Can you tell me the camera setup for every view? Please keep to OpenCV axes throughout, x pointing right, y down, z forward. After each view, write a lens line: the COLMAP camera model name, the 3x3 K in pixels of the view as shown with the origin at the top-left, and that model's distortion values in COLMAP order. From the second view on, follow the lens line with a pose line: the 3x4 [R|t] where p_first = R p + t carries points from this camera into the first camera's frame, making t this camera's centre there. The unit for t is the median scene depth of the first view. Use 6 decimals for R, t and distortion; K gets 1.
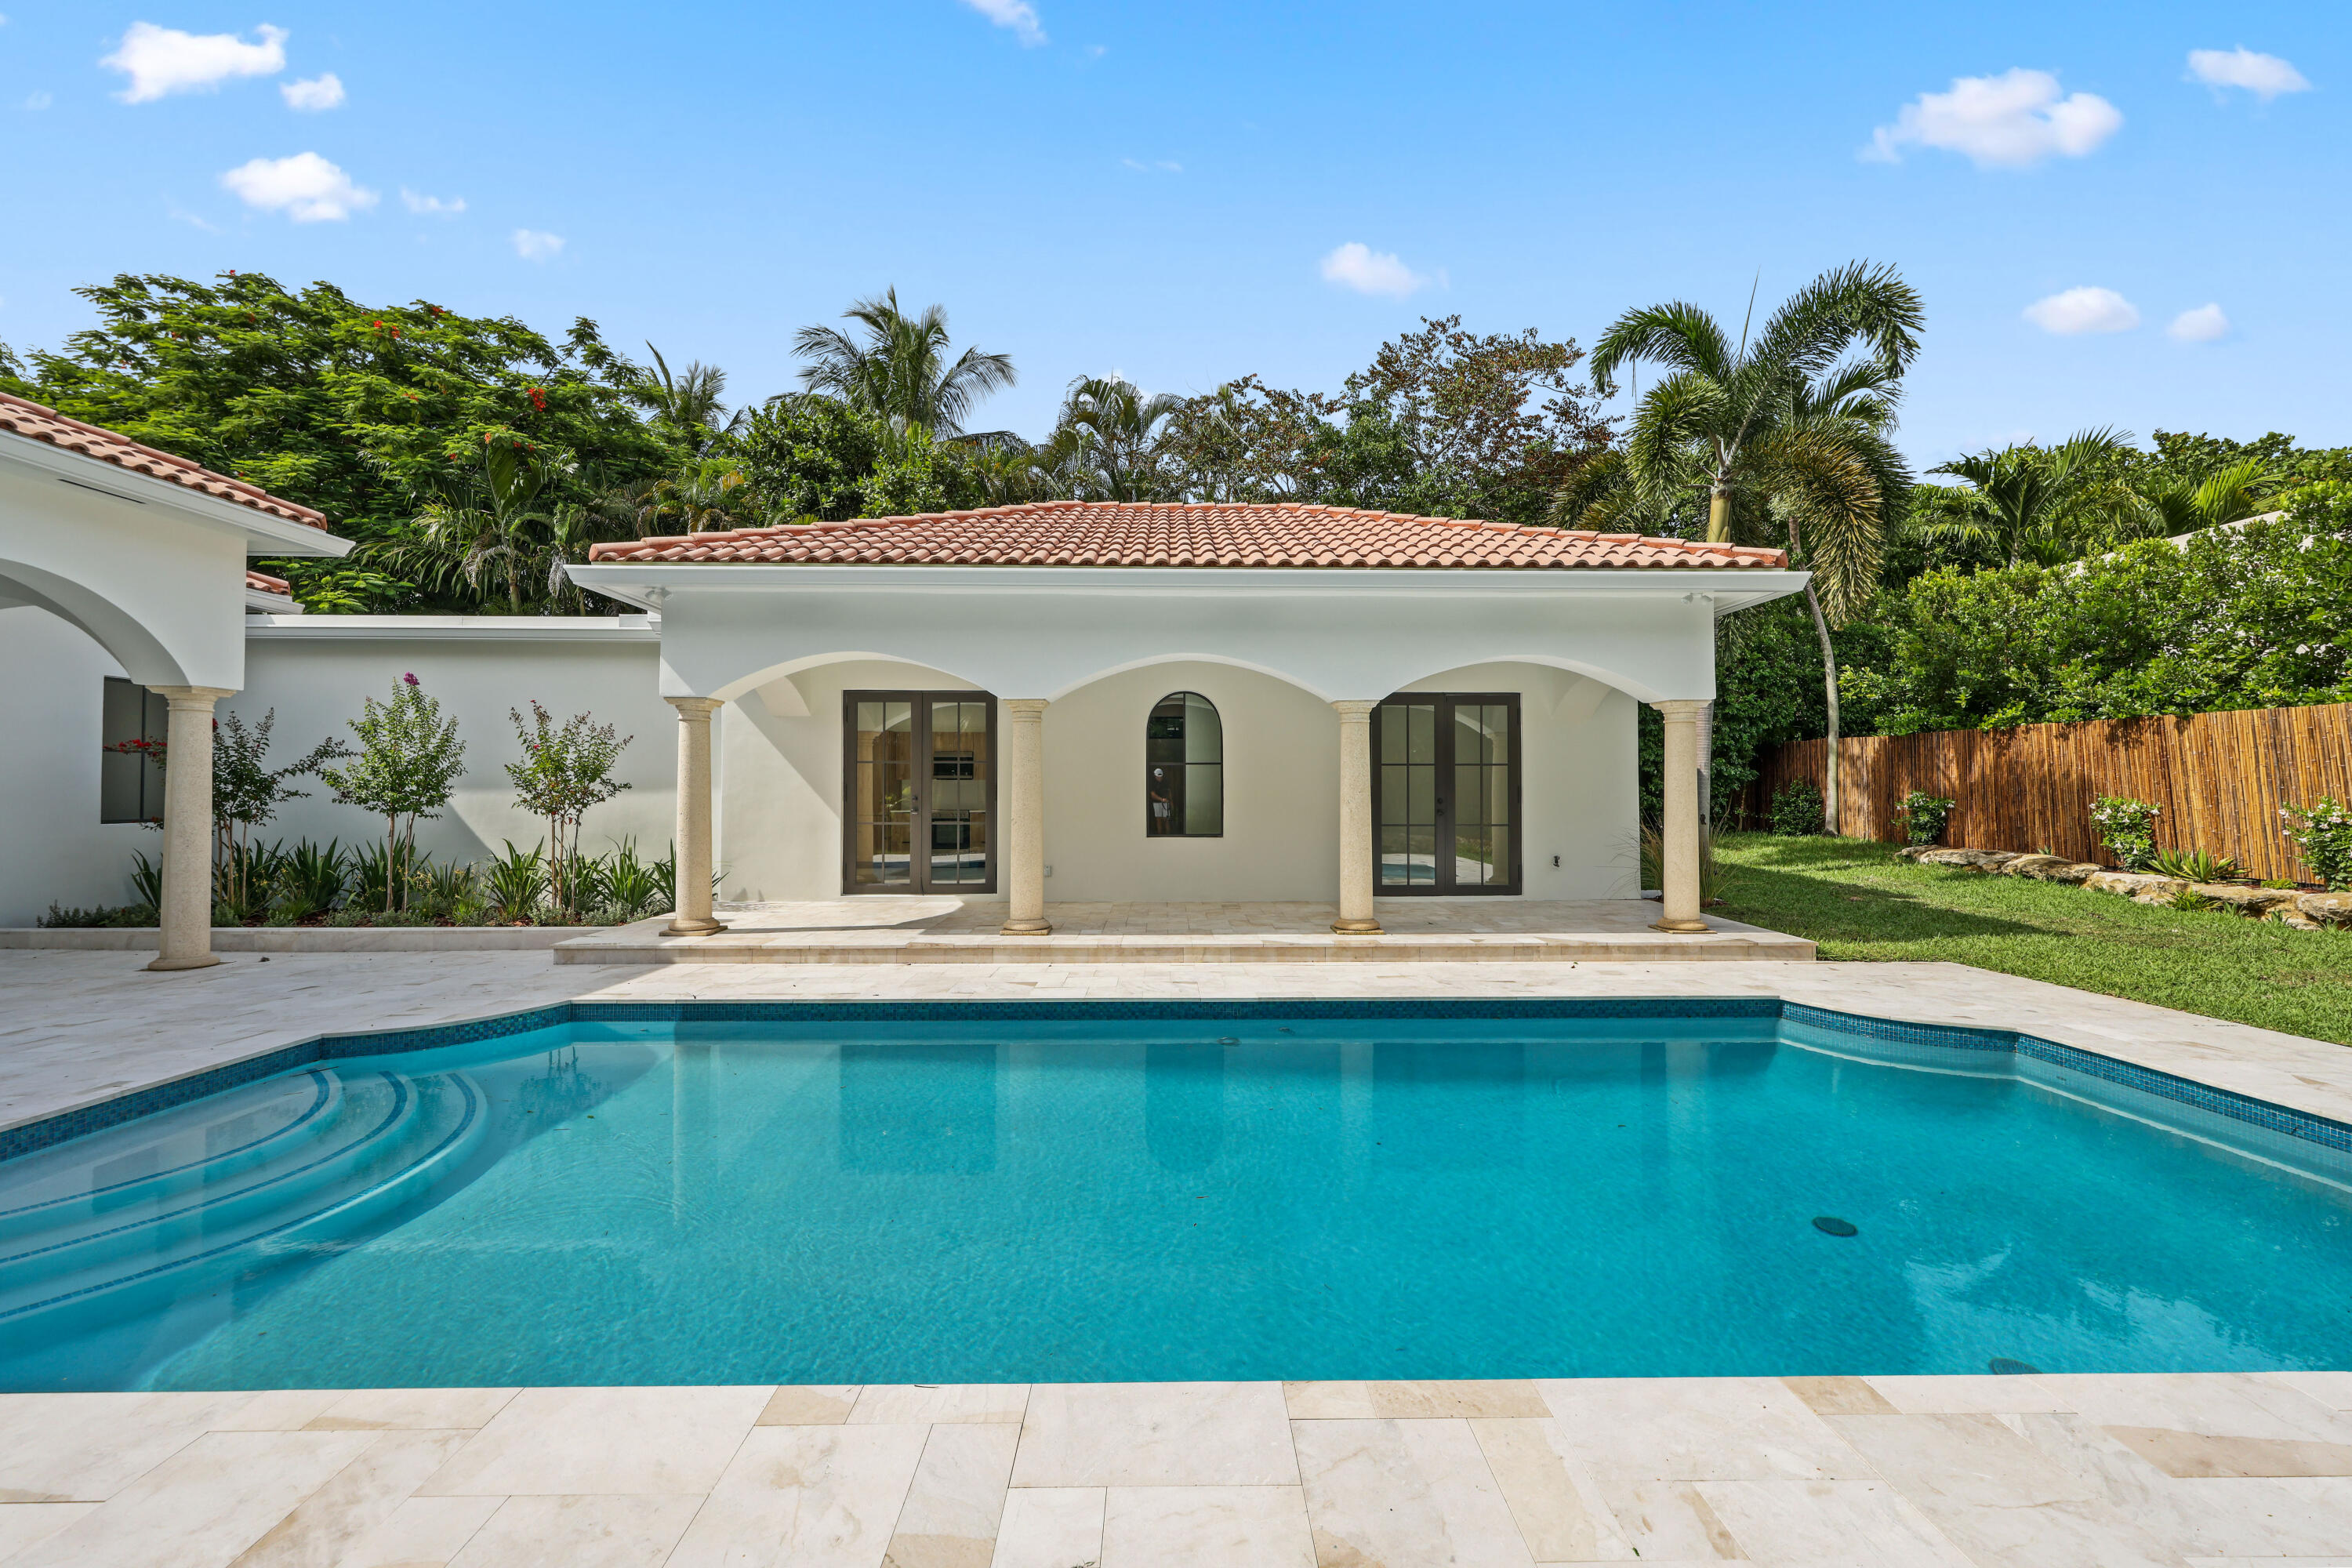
lens RADIAL K [[939.7, 0, 1174.1], [0, 939.7, 773.6], [0, 0, 1]] dist [0.002301, 0.000427]
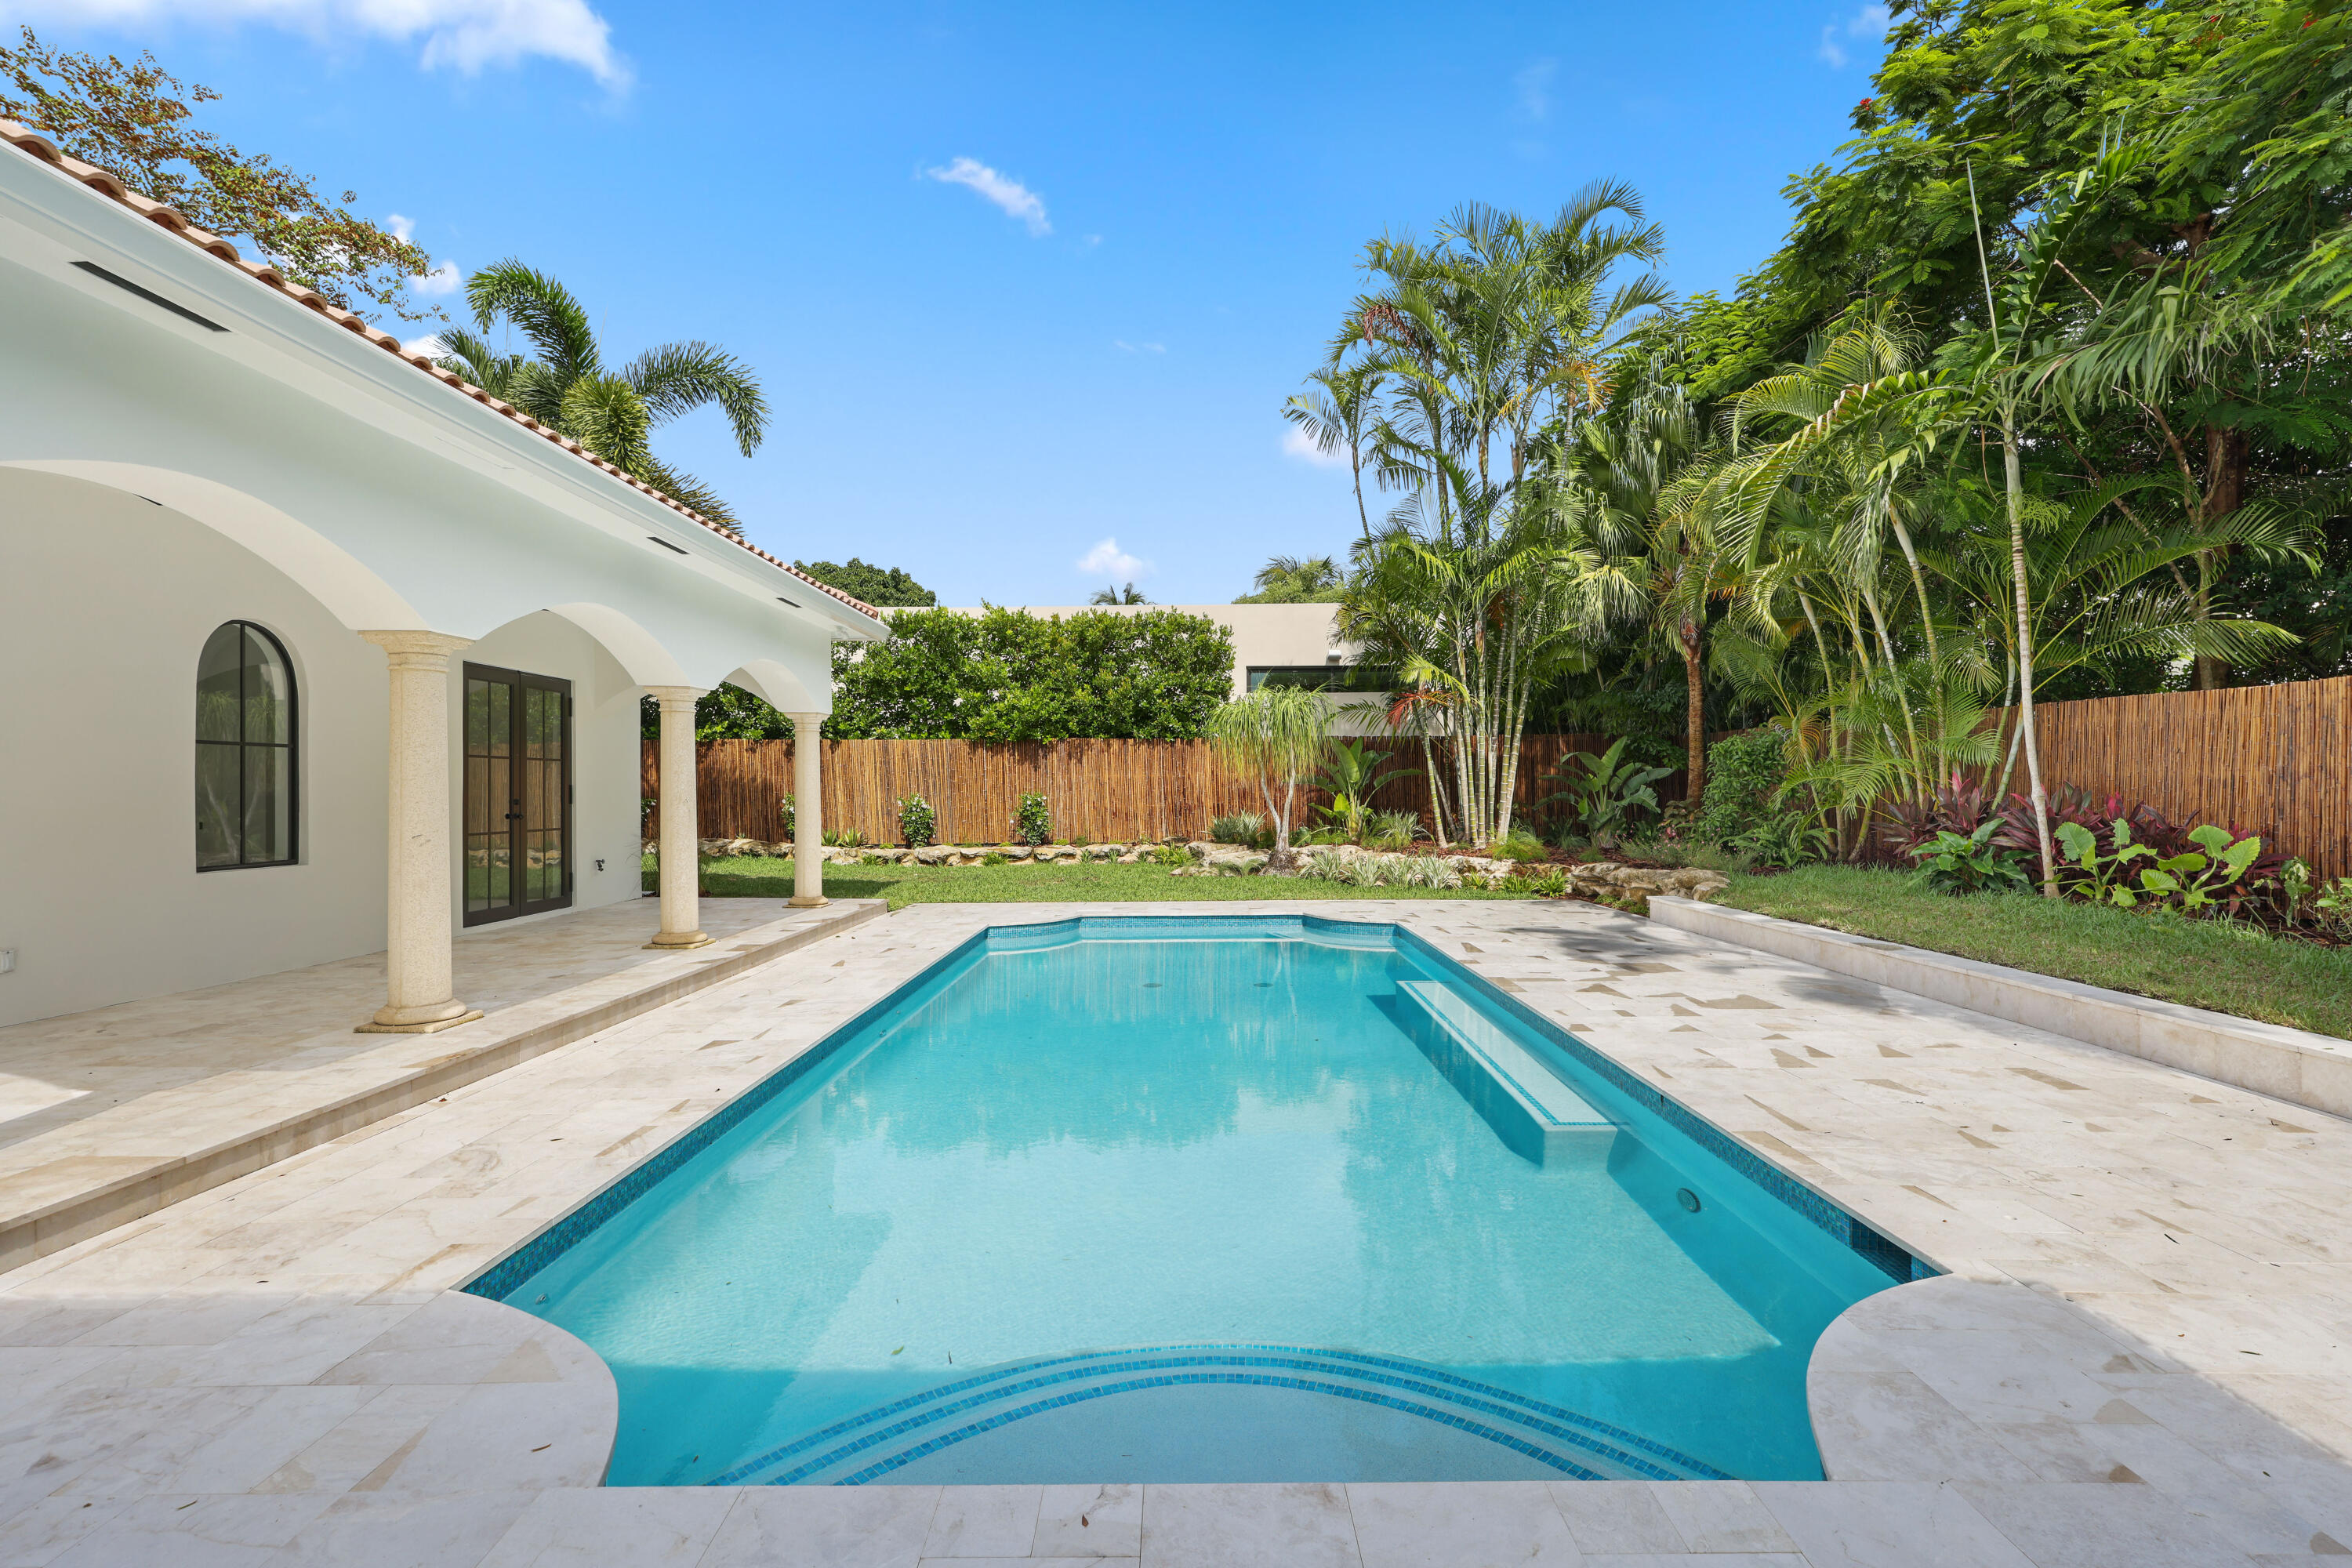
lens RADIAL K [[1089.6, 0, 1178.1], [0, 1089.6, 778.5], [0, 0, 1]] dist [0.003775, 0.000121]
pose [[0.021169, 0.011372, 0.999711, -0.661190], [-0.013050, 0.999853, -0.011097, 0.011412], [-0.999691, -0.012812, 0.021315, 0.397745]]
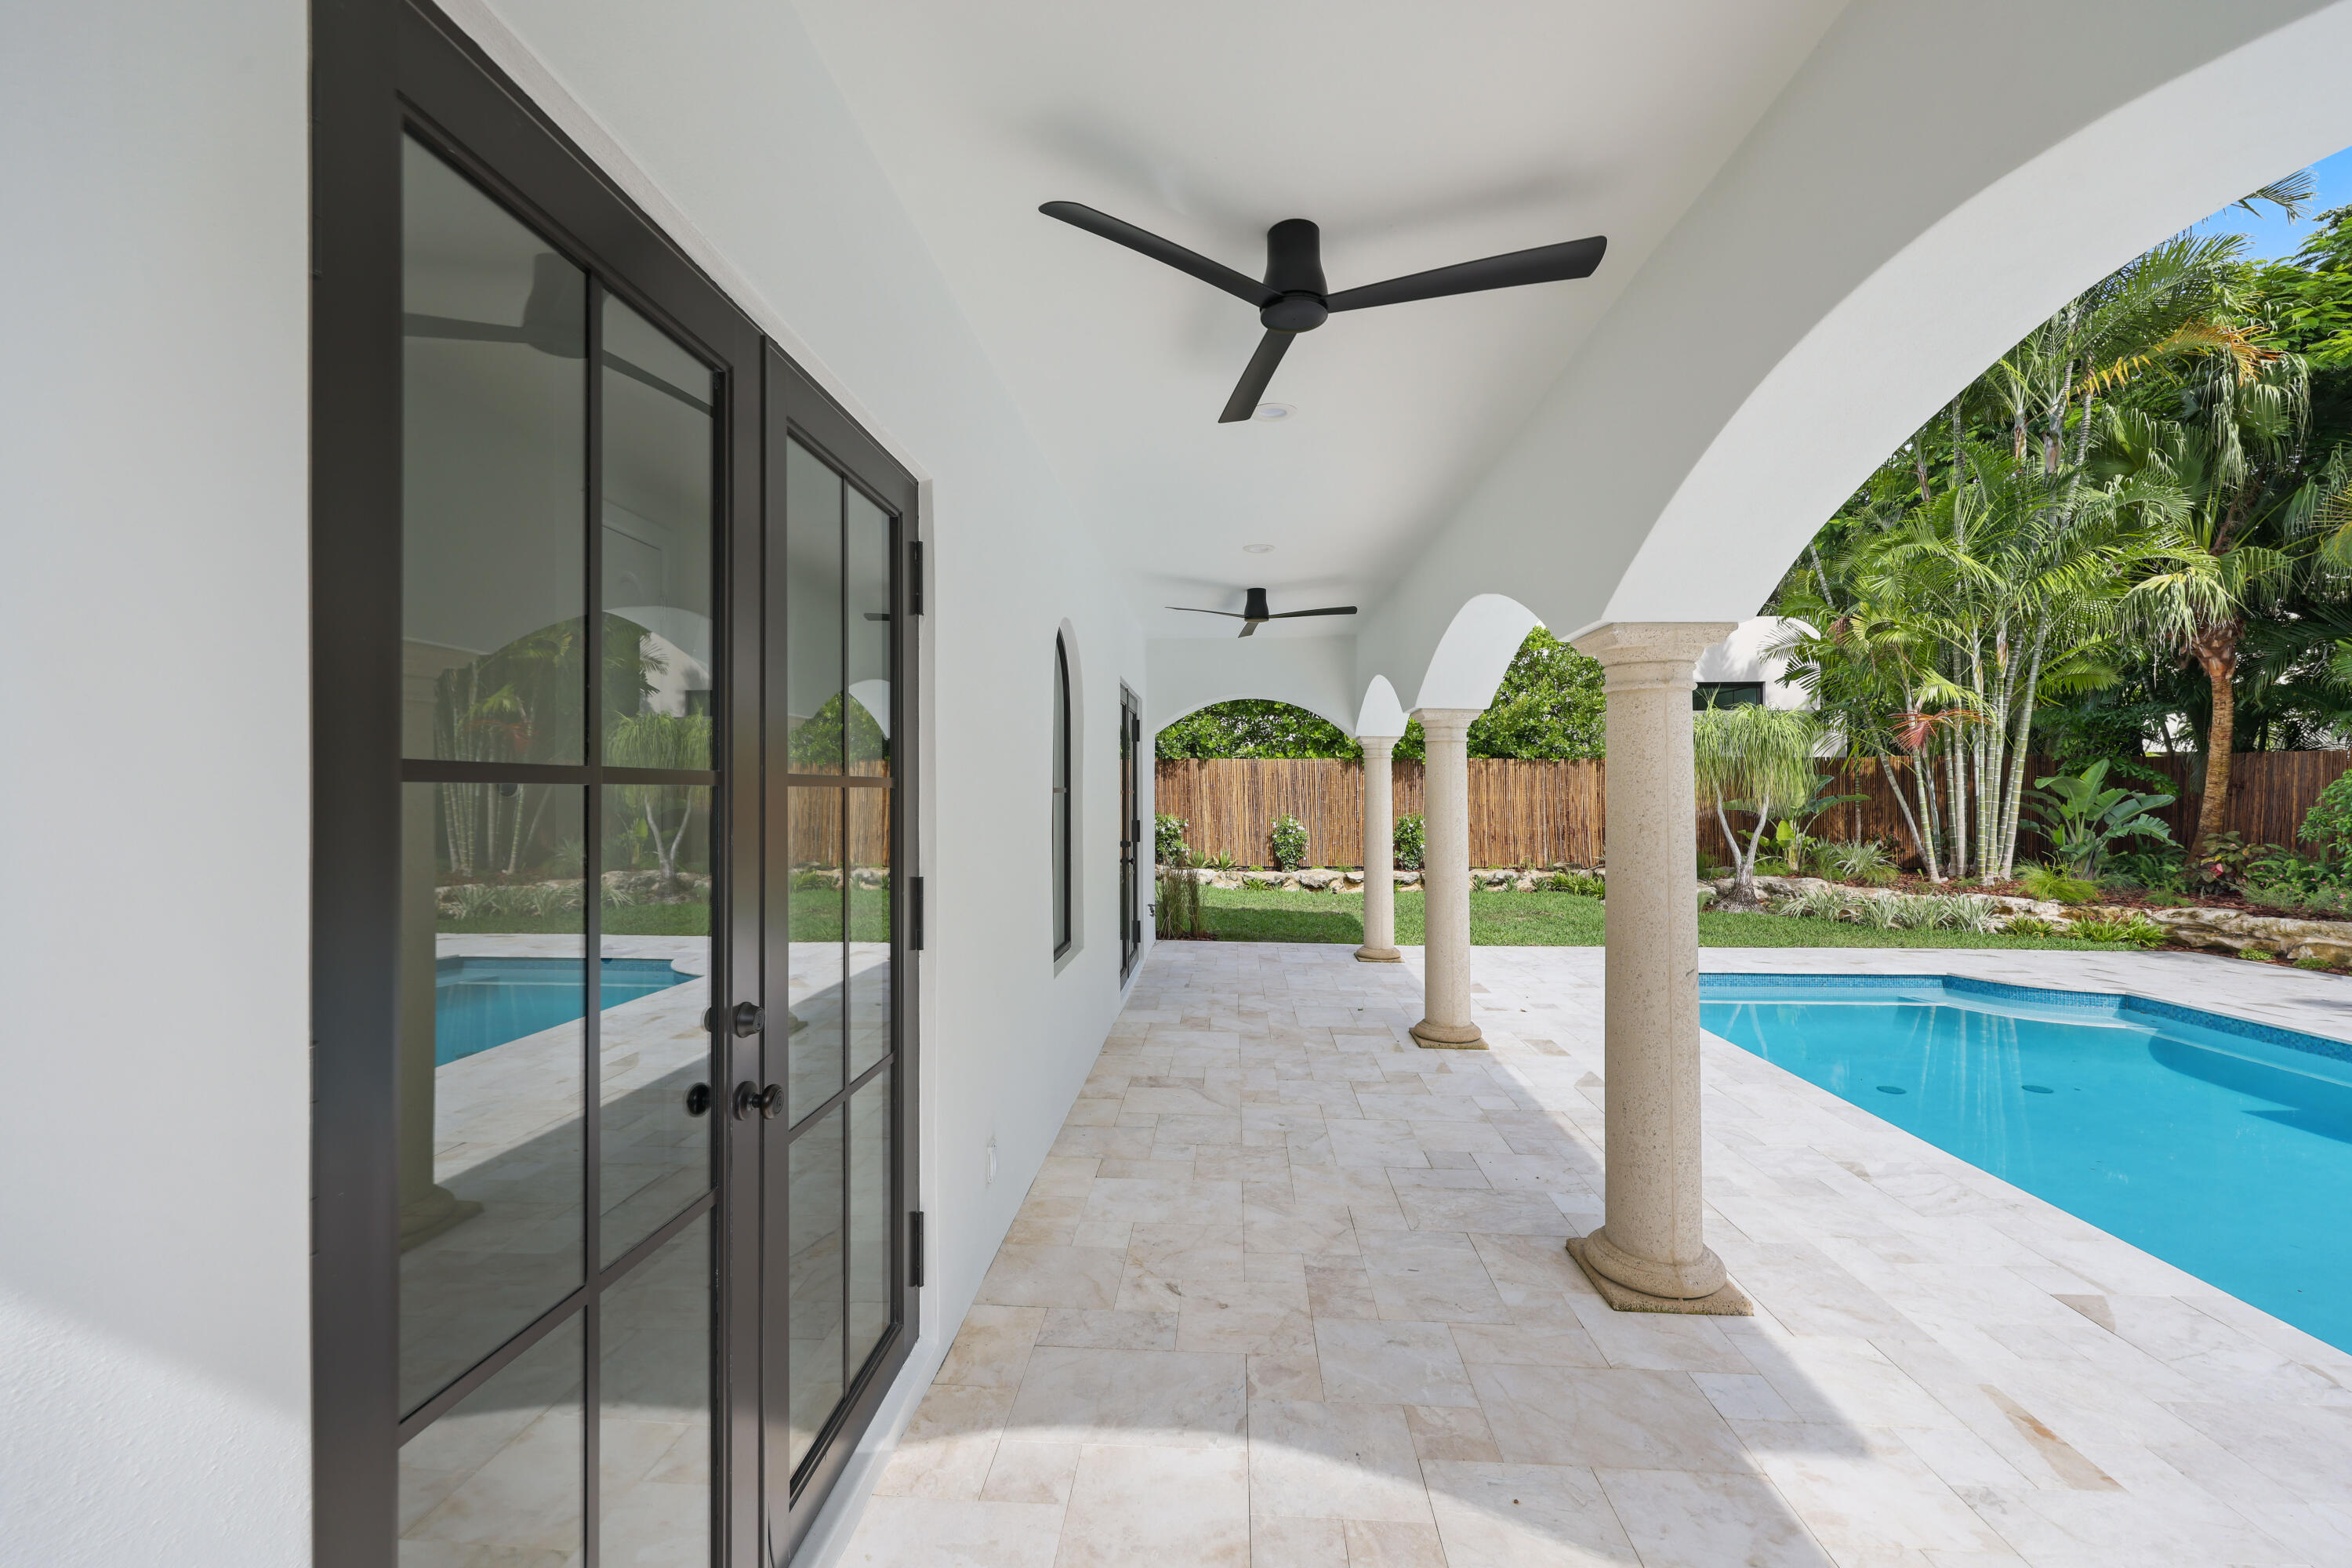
lens RADIAL K [[955.6, 0, 1176.0], [0, 955.6, 784.0], [0, 0, 1]] dist [0.000356, -0.000059]
pose [[0.074321, 0.009923, 0.997185, -0.421035], [-0.018799, 0.999787, -0.008548, -0.009530], [-0.997057, -0.018111, 0.074492, 0.905916]]
